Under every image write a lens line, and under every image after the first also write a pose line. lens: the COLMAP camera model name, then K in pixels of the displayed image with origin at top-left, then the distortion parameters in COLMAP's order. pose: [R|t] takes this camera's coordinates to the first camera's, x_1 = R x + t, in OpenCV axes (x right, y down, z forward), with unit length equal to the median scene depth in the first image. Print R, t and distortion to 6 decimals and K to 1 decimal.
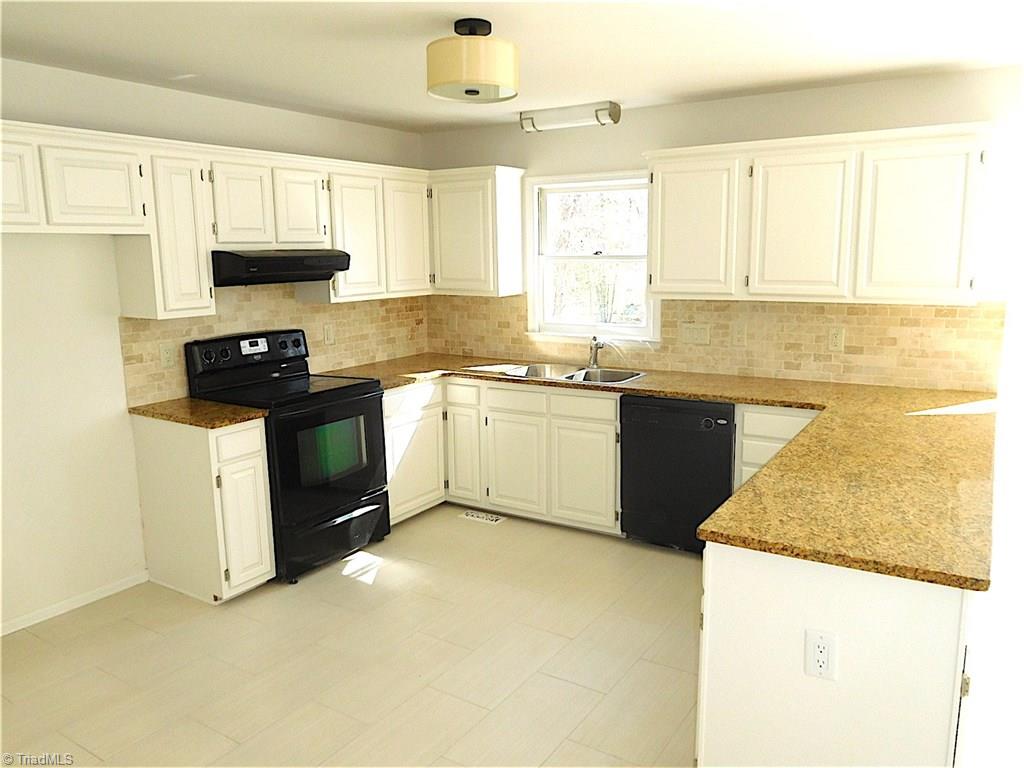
lens RADIAL K [[763.1, 0, 510.0], [0, 763.1, 380.3], [0, 0, 1]] dist [-0.024442, 0.017121]
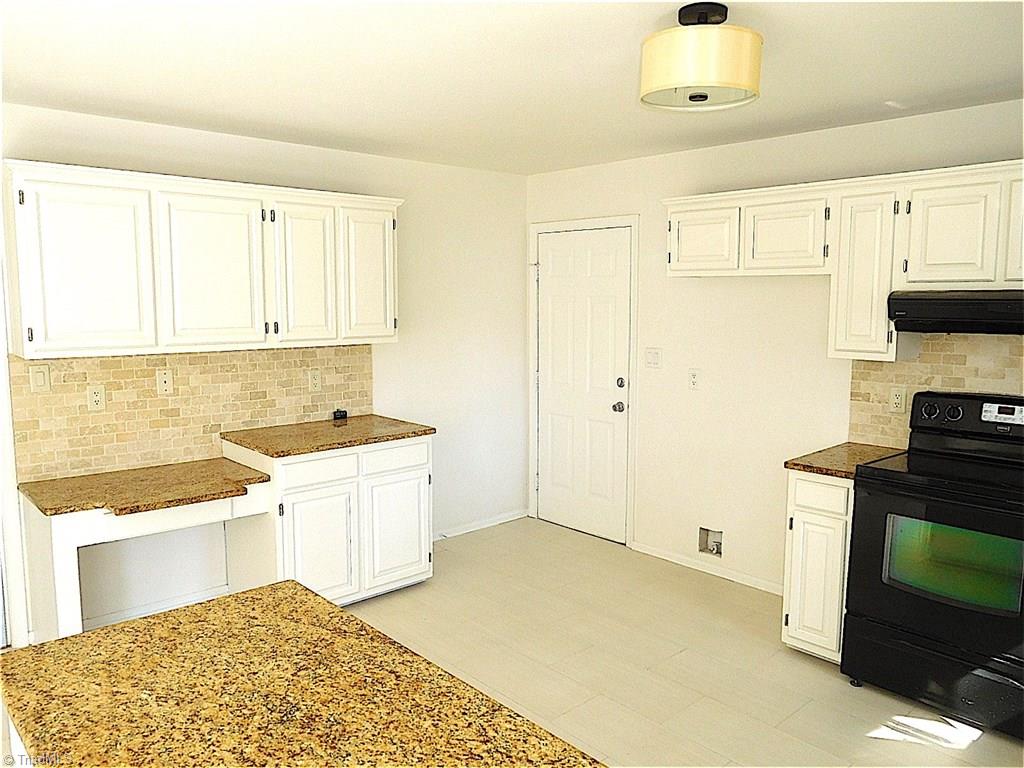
lens RADIAL K [[763.1, 0, 510.3], [0, 763.1, 385.4], [0, 0, 1]] dist [-0.024442, 0.017121]
pose [[-0.263718, 0.127532, -0.956132, 0.599583], [-0.155492, 0.972638, 0.172620, -0.146084], [0.951985, 0.194194, -0.236672, 0.806244]]
